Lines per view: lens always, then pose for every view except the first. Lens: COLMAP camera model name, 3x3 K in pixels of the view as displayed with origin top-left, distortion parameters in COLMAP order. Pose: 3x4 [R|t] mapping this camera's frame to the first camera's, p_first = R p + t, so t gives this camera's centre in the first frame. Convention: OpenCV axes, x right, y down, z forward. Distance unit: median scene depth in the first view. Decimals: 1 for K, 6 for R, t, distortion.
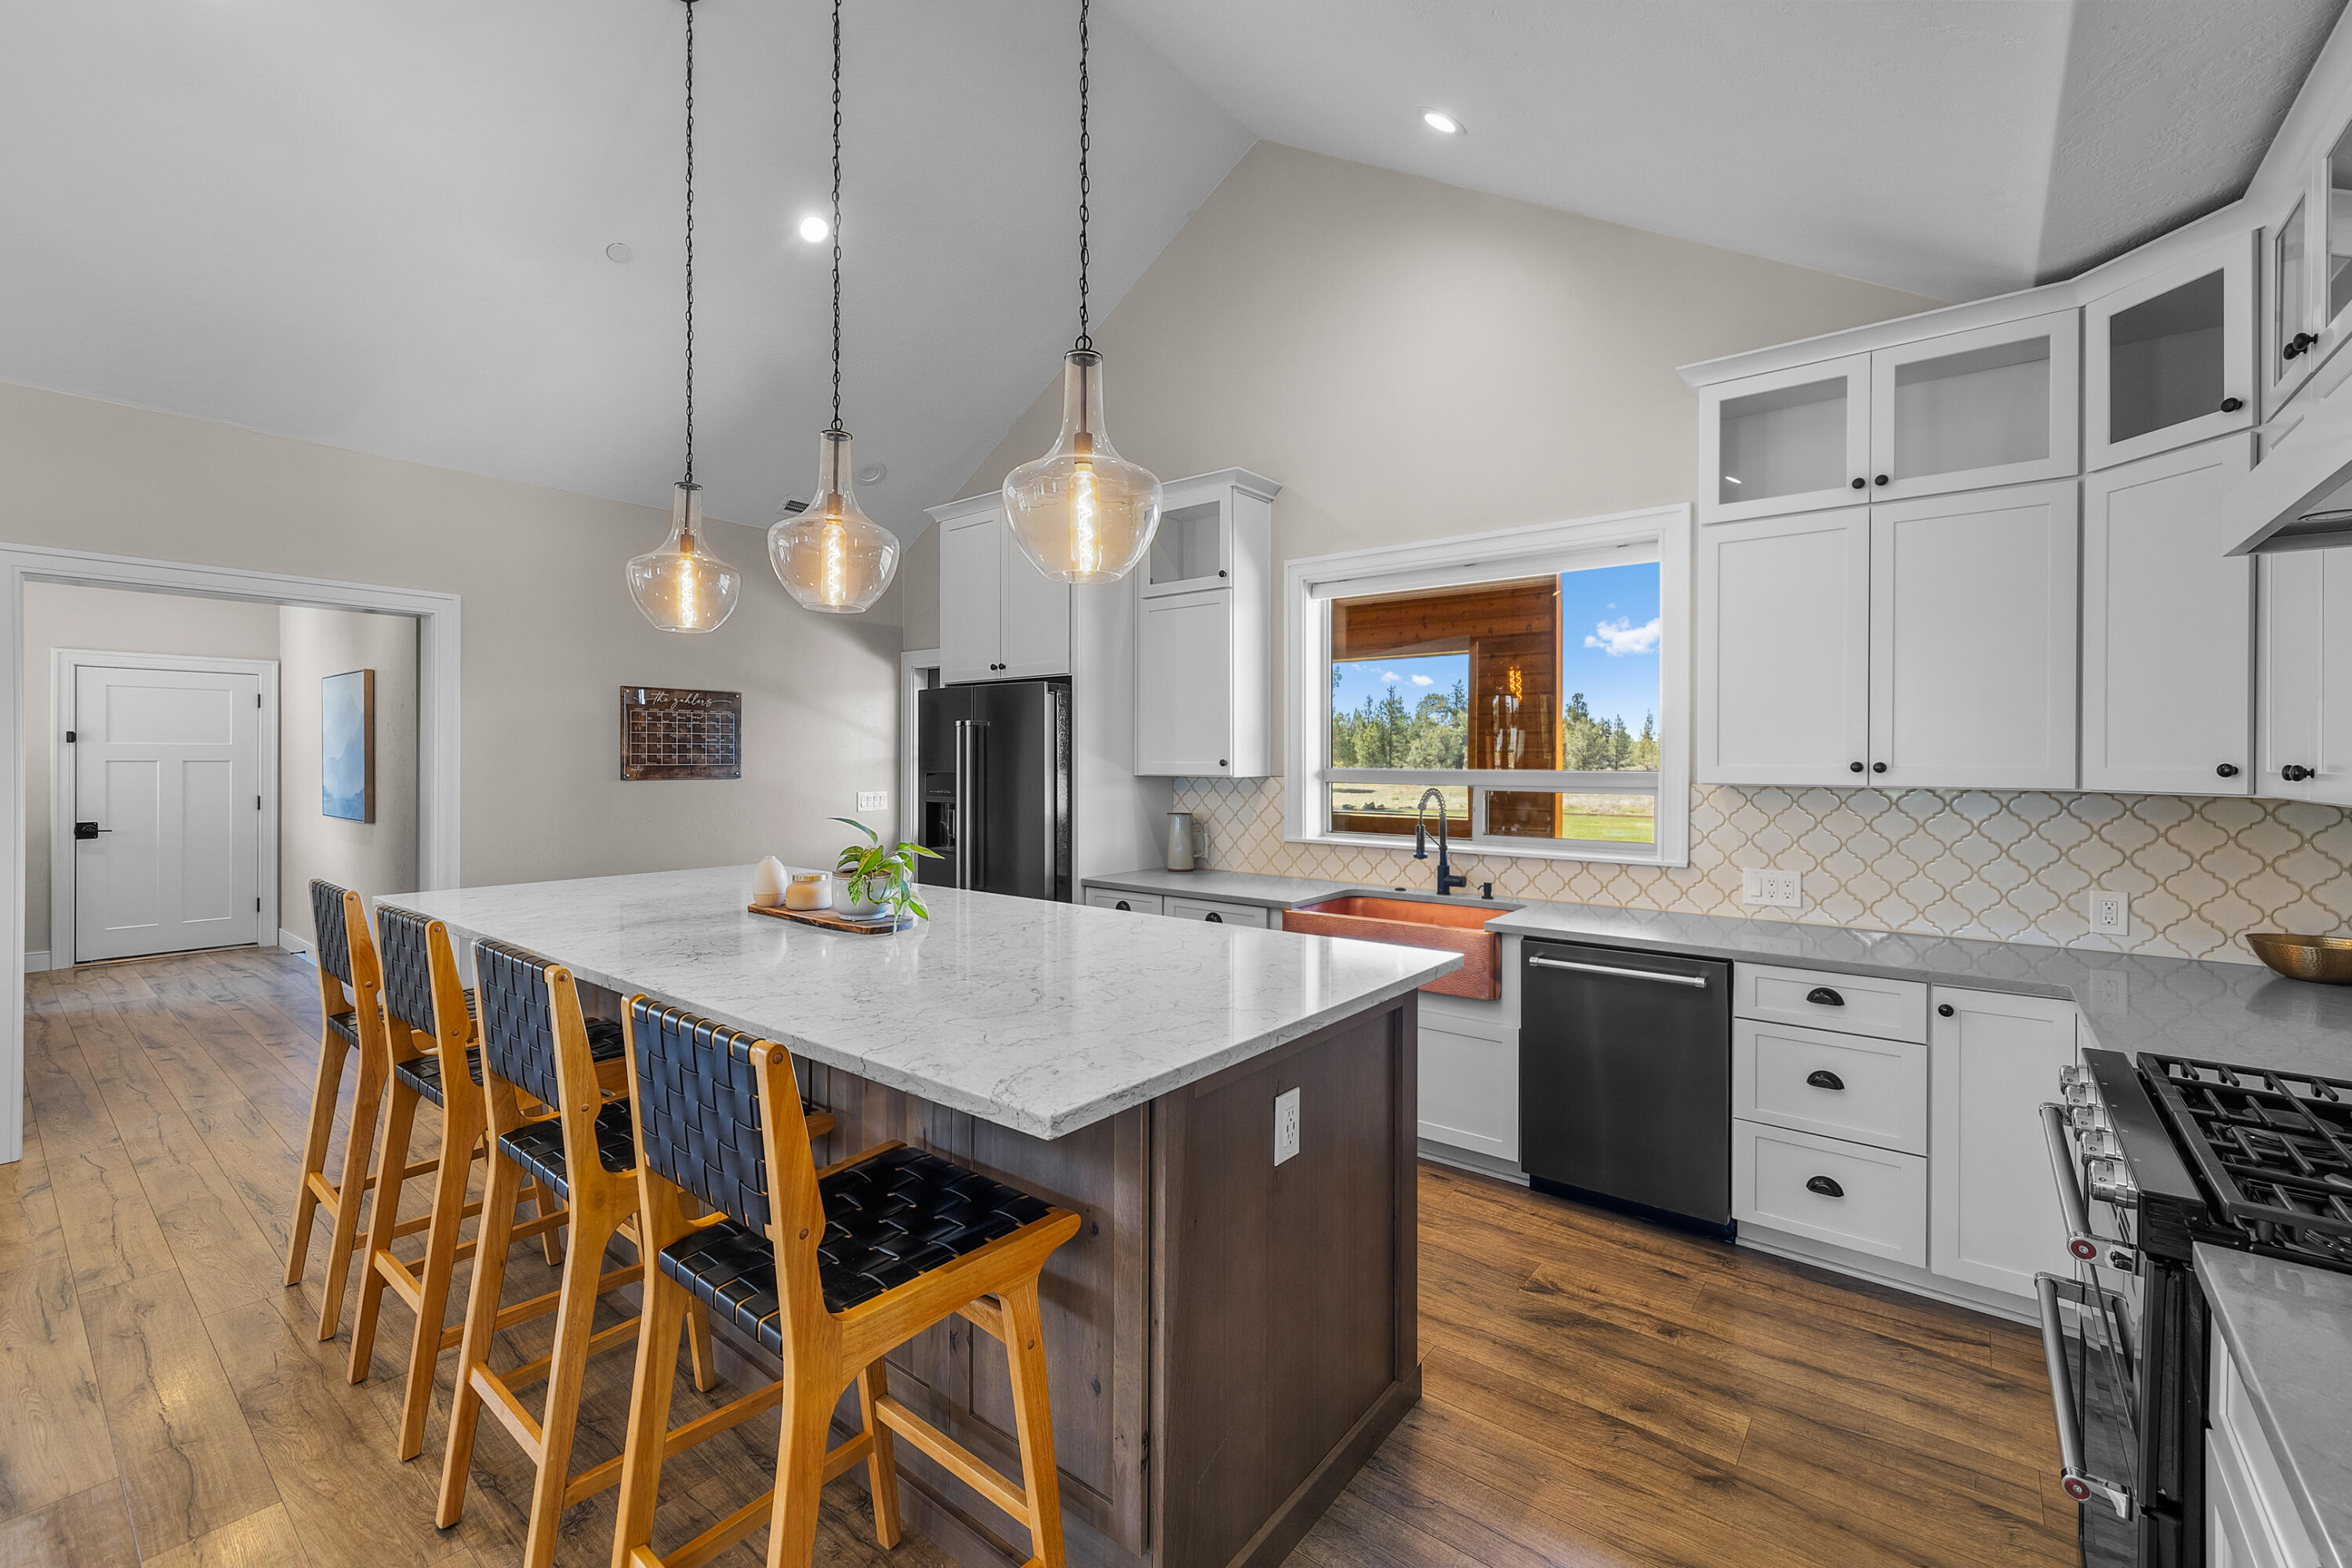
lens RADIAL K [[991.7, 0, 1169.5], [0, 991.7, 771.8], [0, 0, 1]] dist [0.004561, 0.000150]
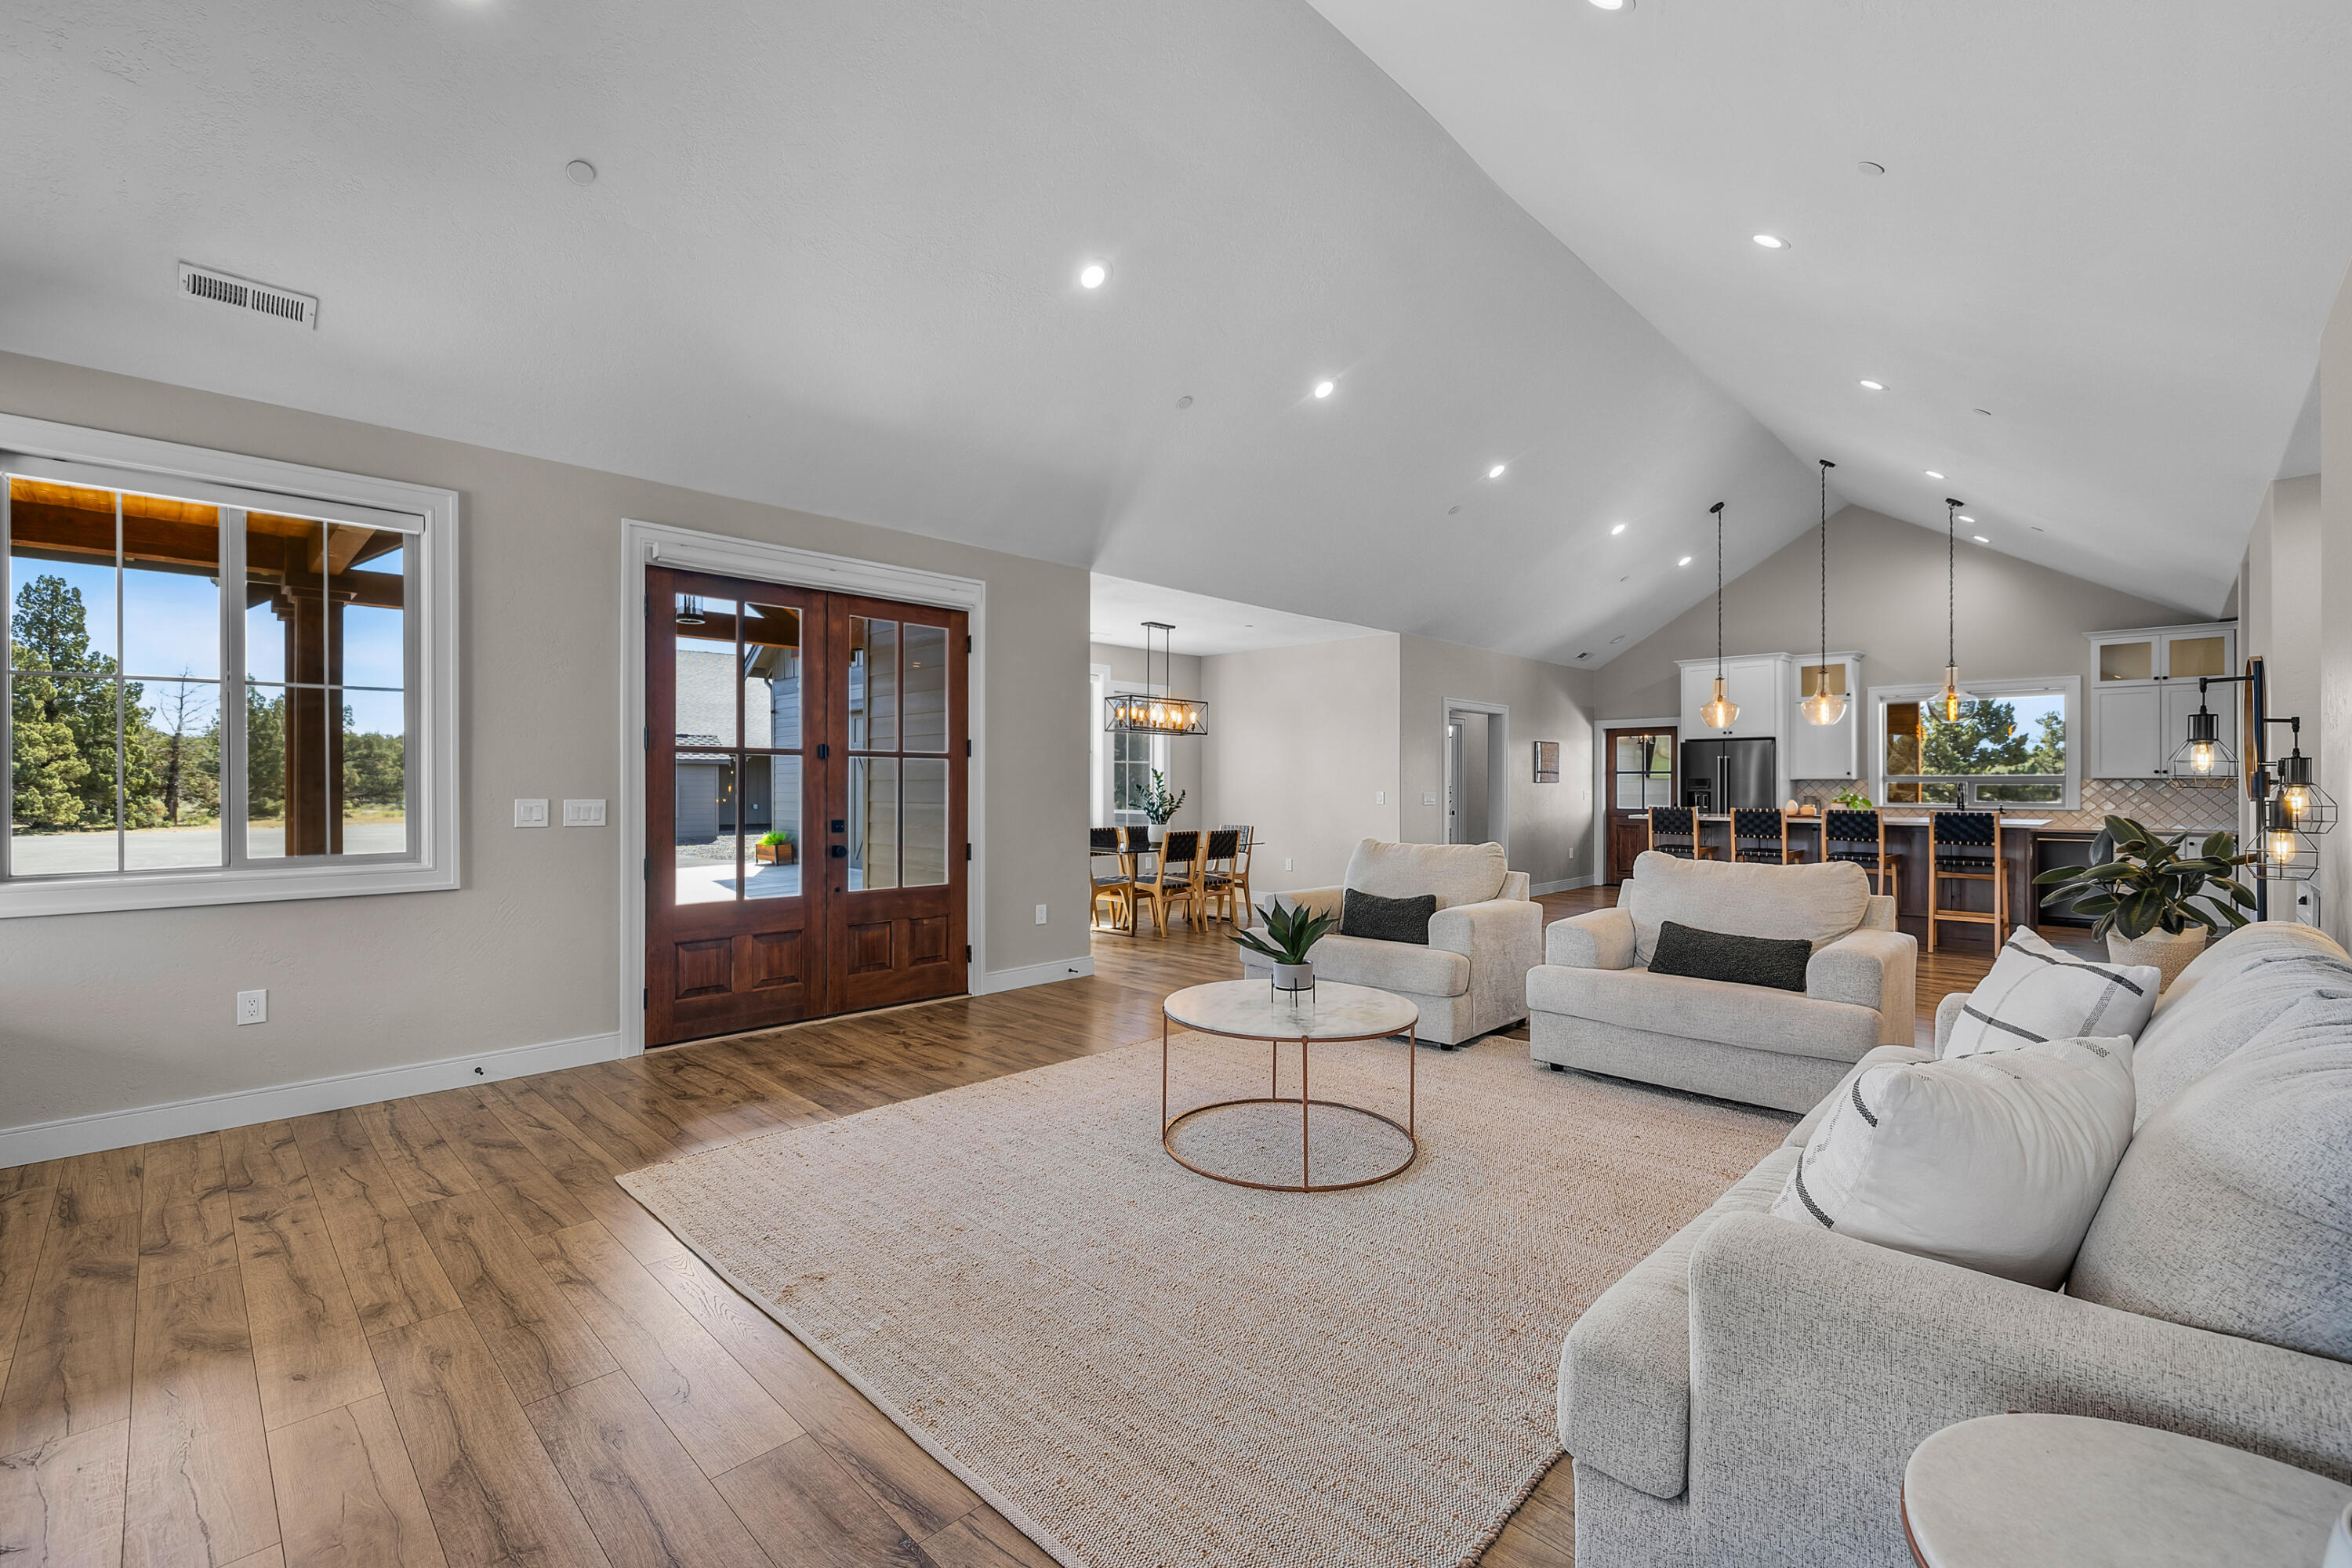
lens RADIAL K [[991.7, 0, 1178.7], [0, 991.7, 788.1], [0, 0, 1]] dist [0.004561, 0.000150]
pose [[0.995413, -0.004096, -0.095581, -1.990344], [0.003413, 0.999967, -0.007312, 0.056878], [0.095608, 0.006952, 0.995395, -2.312831]]
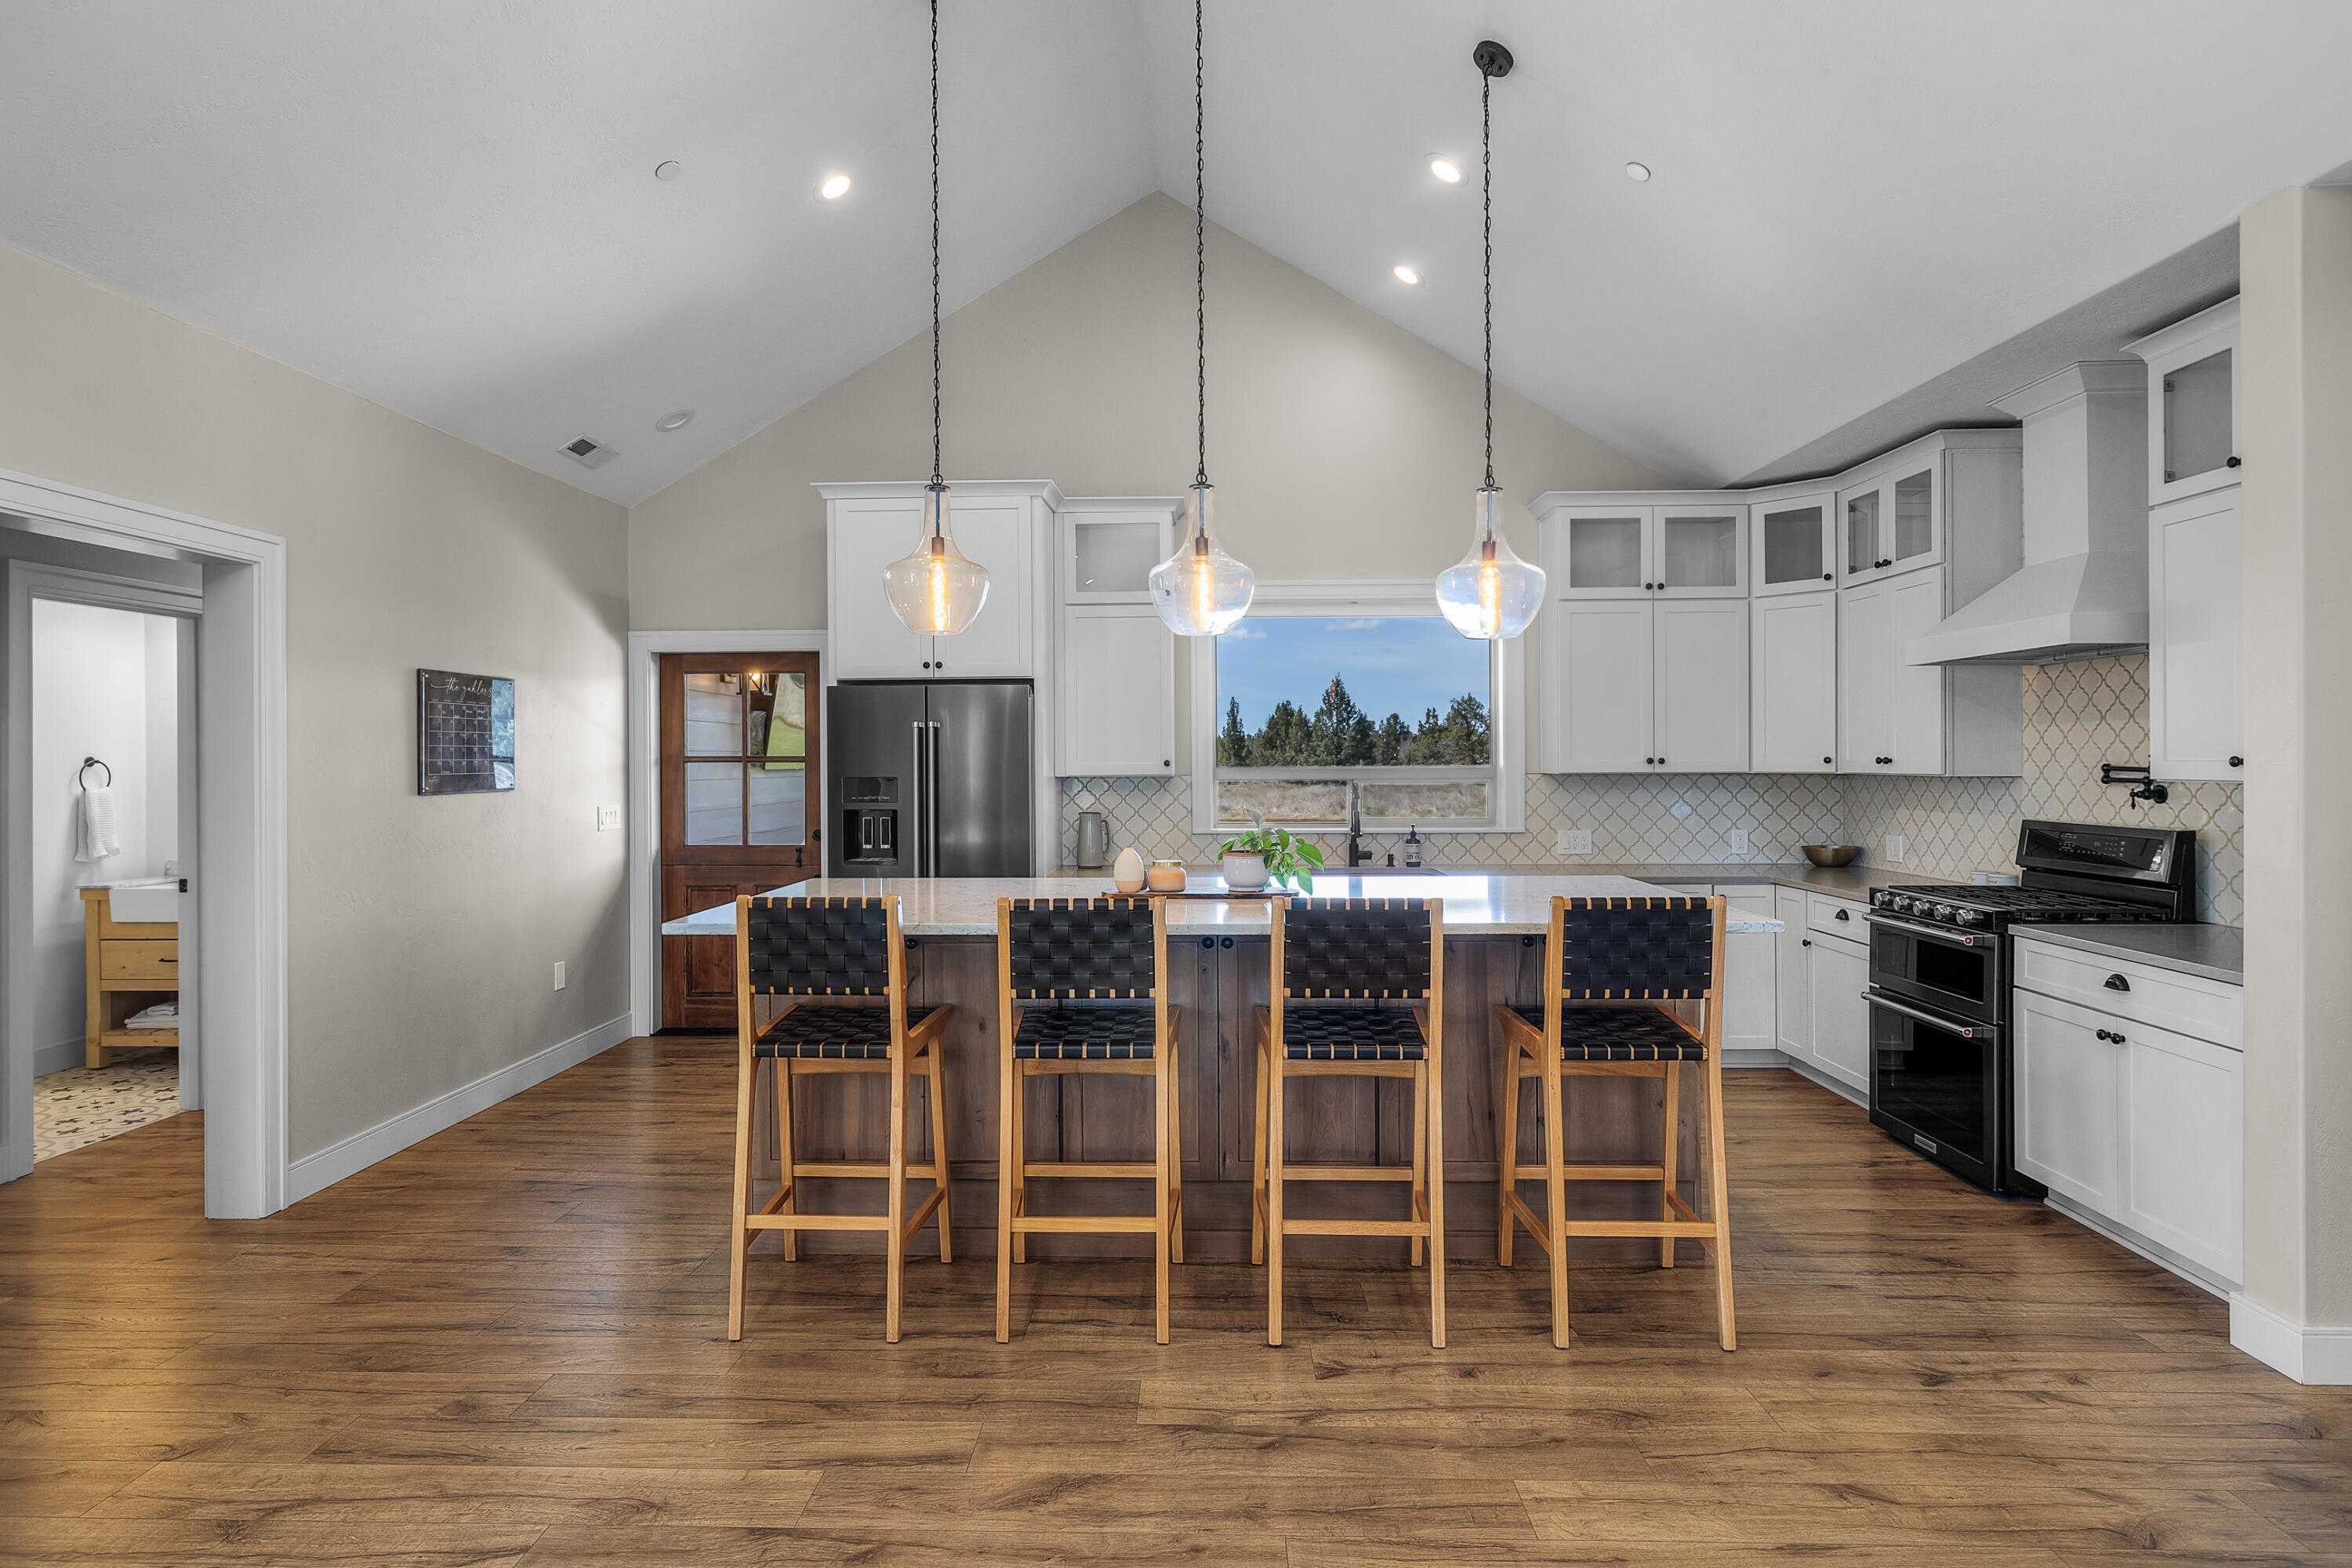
lens RADIAL K [[1247.0, 0, 1171.2], [0, 1247.0, 771.5], [0, 0, 1]] dist [-0.000445, 0.002186]
pose [[0.794671, -0.014721, 0.606862, -1.169502], [0.015856, 0.999868, 0.003491, -0.006877], [-0.606834, 0.006849, 0.794799, -0.143601]]
